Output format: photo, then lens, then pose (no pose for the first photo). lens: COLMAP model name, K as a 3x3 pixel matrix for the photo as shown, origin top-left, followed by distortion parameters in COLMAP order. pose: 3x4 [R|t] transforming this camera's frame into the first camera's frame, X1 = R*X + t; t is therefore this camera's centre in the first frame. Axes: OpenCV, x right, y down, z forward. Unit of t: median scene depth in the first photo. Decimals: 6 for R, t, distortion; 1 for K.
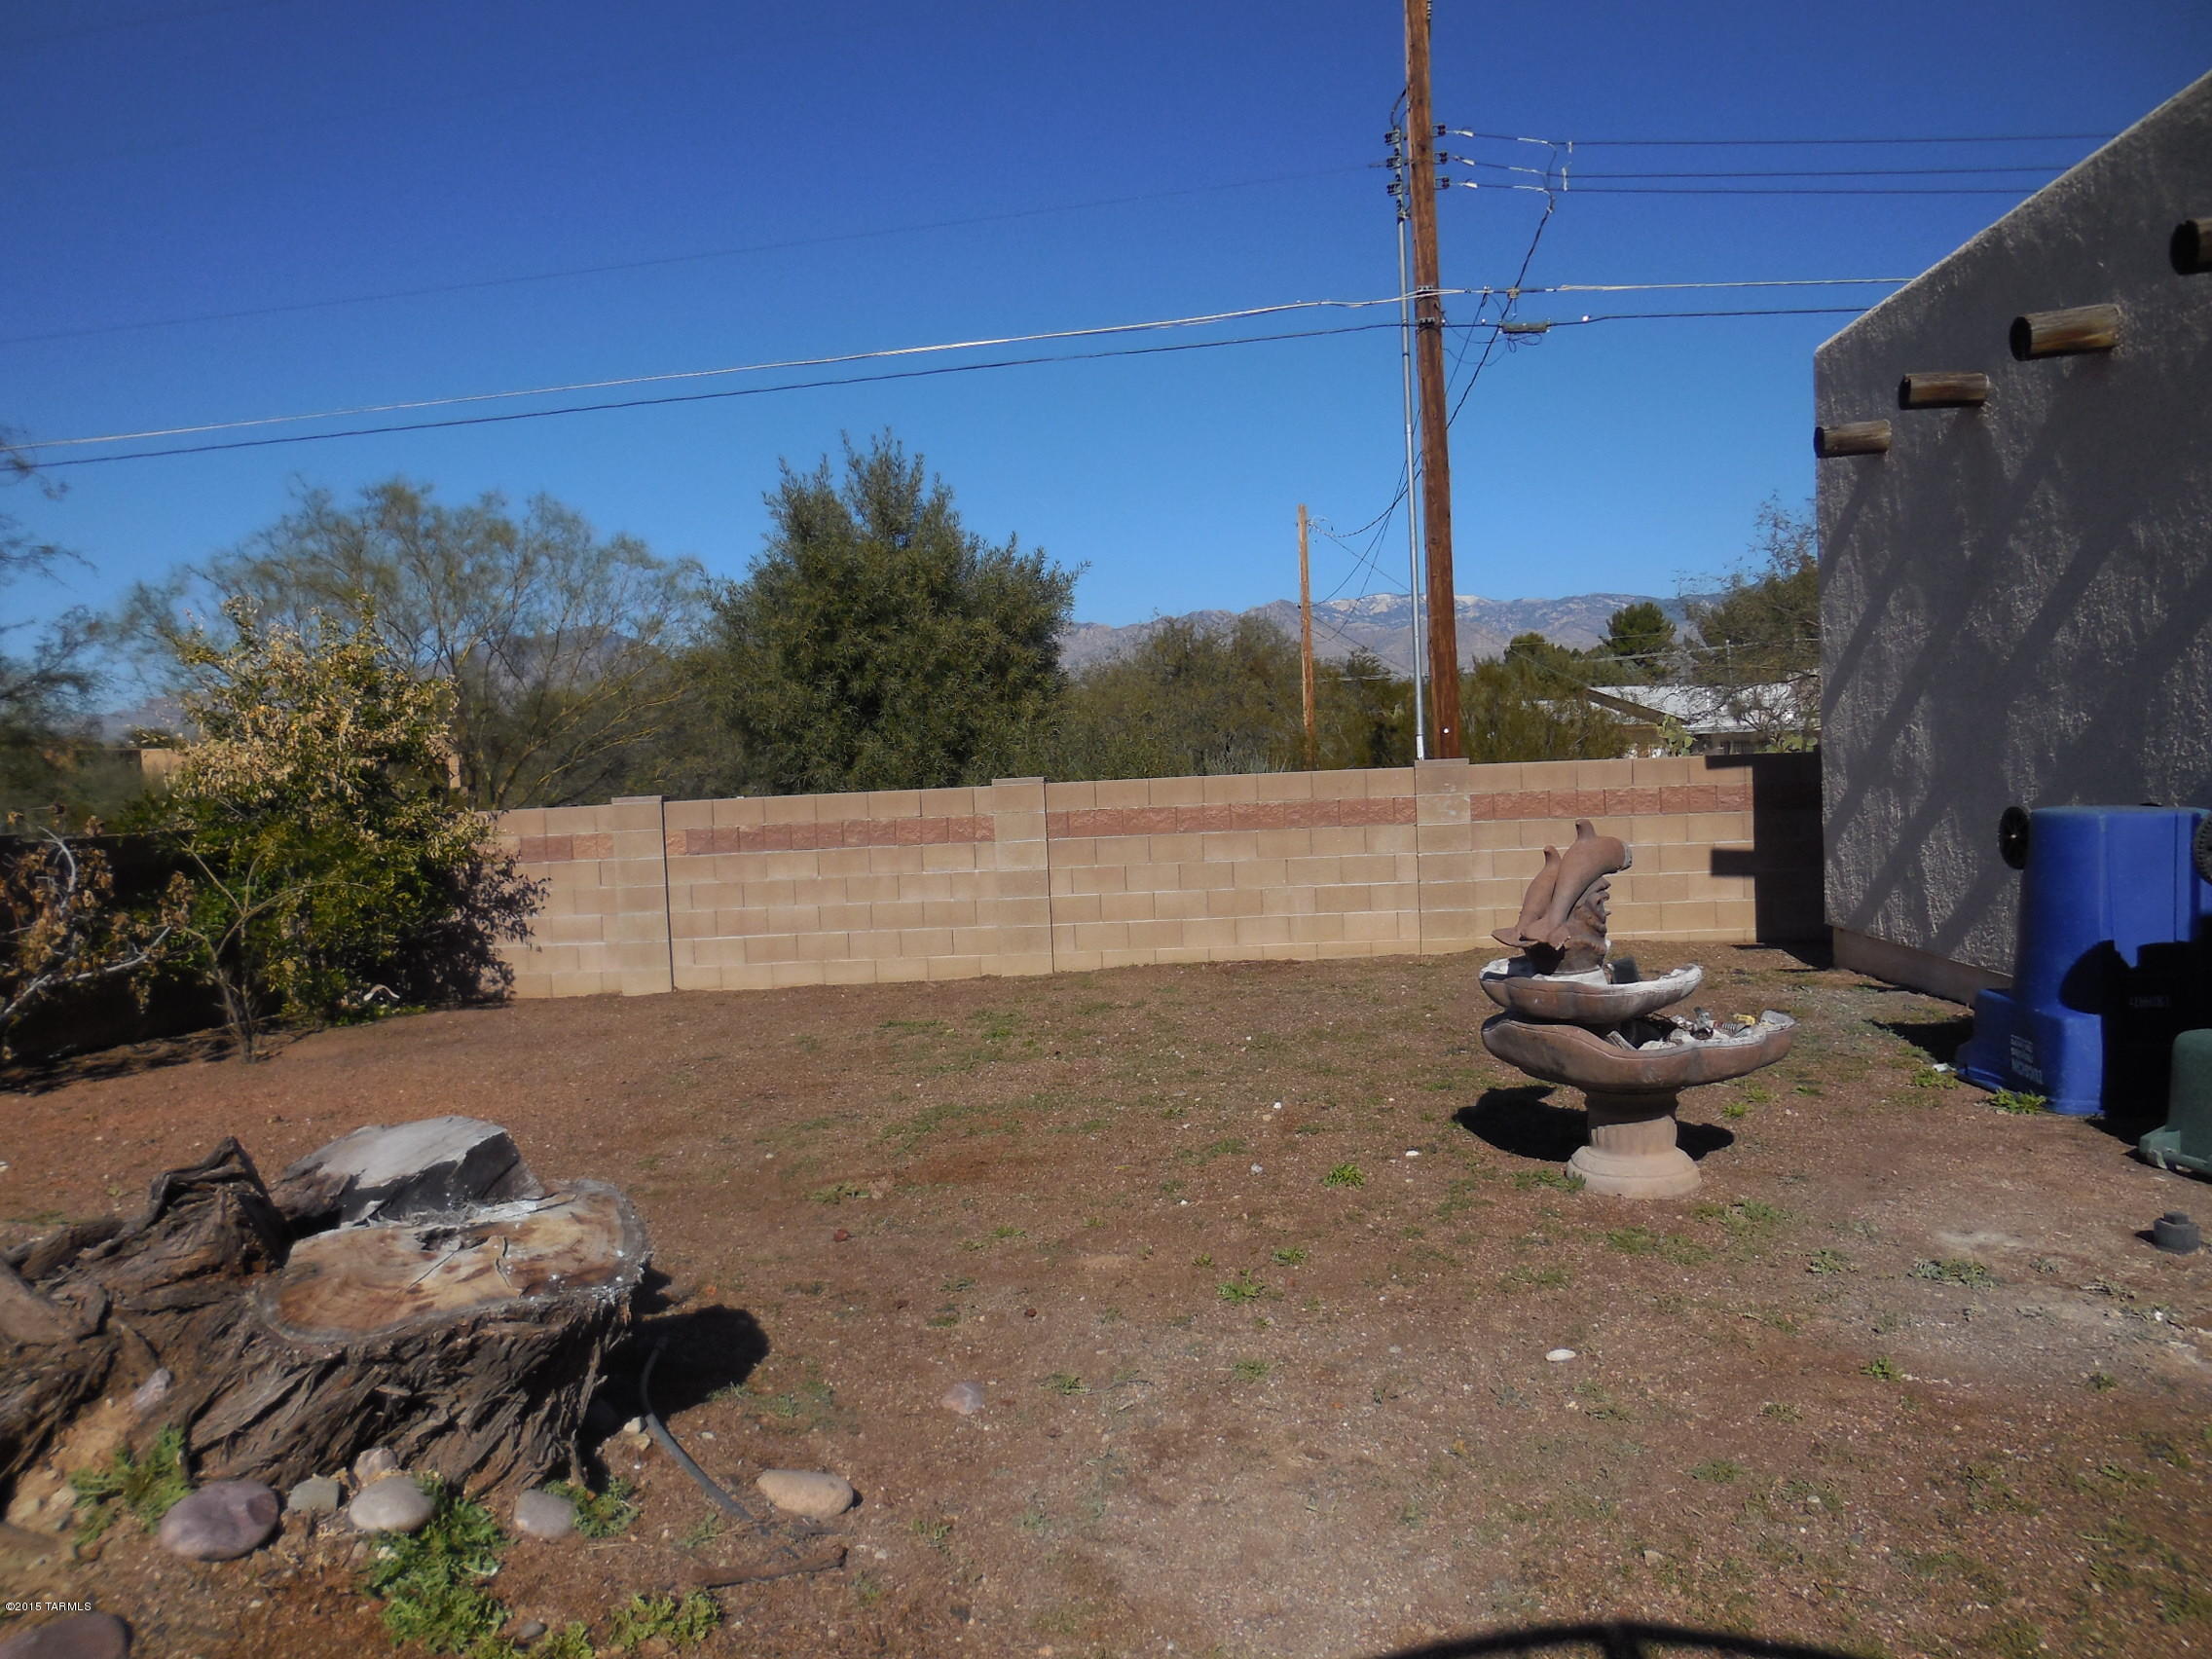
lens RADIAL K [[1604.2, 0, 1109.9], [0, 1604.2, 829.3], [0, 0, 1]] dist [-0.037553, 0.007497]
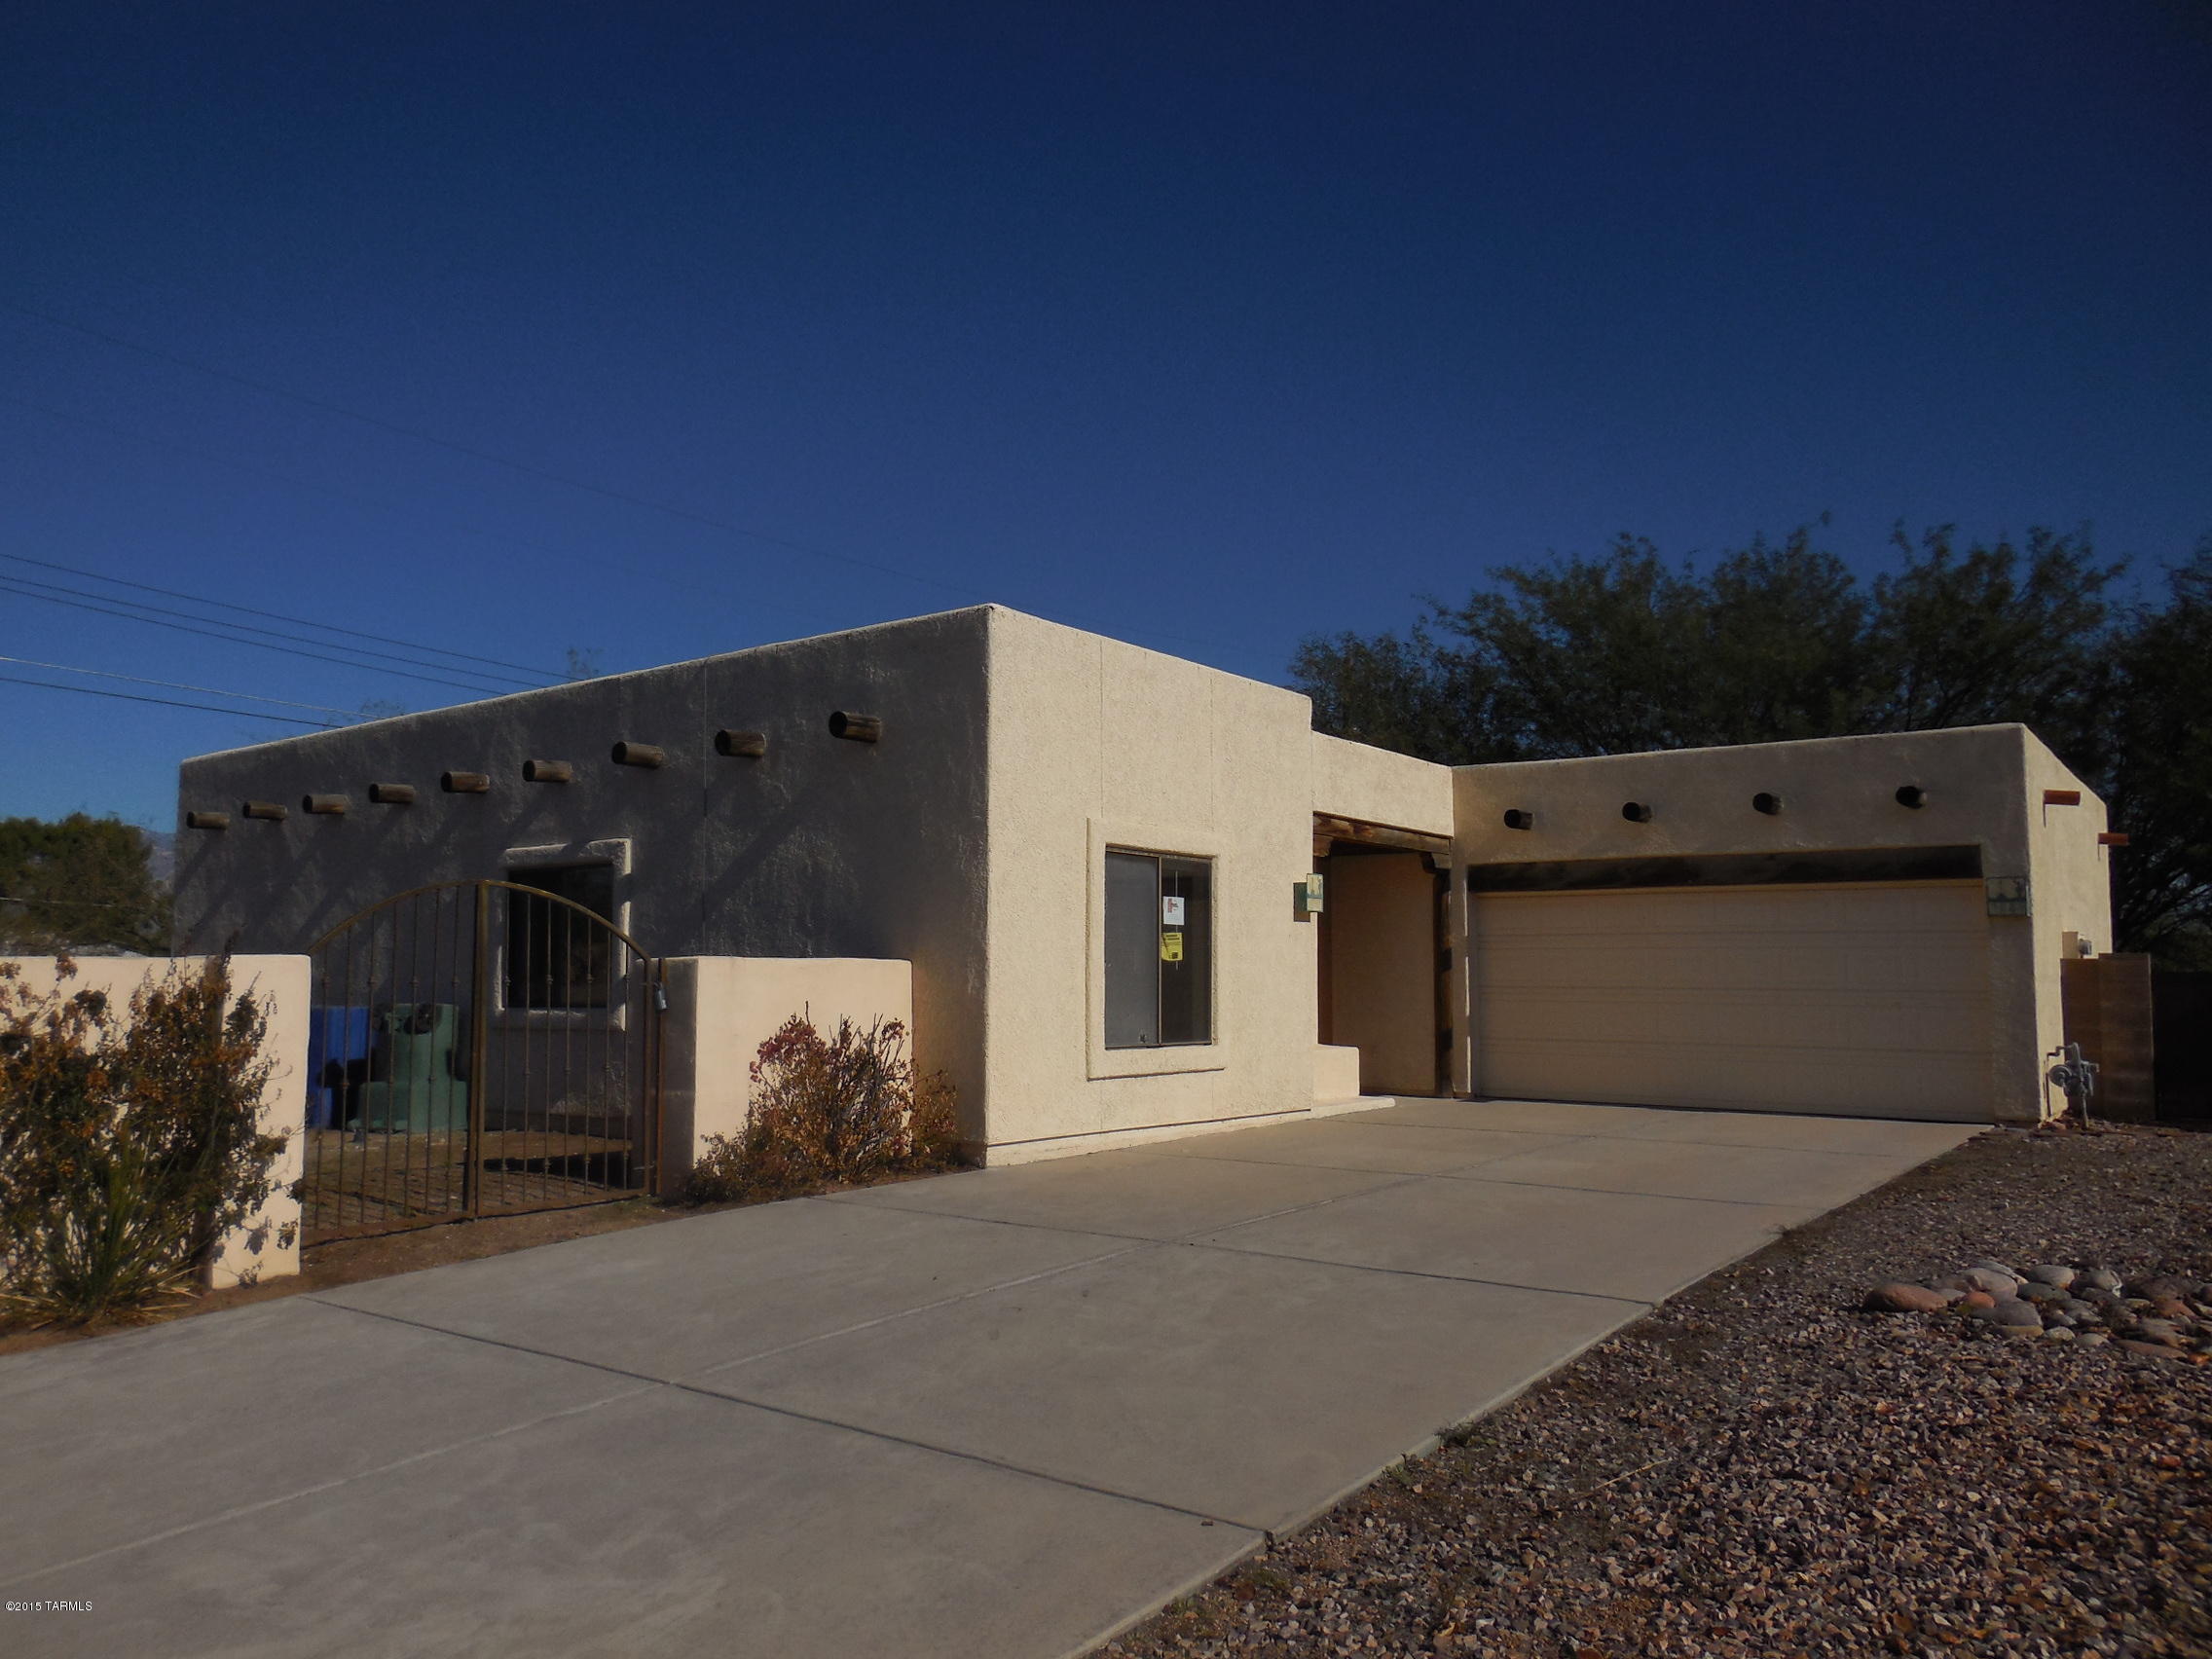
lens RADIAL K [[1604.2, 0, 1108.1], [0, 1604.2, 833.8], [0, 0, 1]] dist [-0.037553, 0.007497]
pose [[0.518413, 0.099486, 0.849324, -0.672167], [0.039368, 0.989380, -0.139921, 0.085769], [-0.854224, 0.105973, 0.508991, -1.009159]]
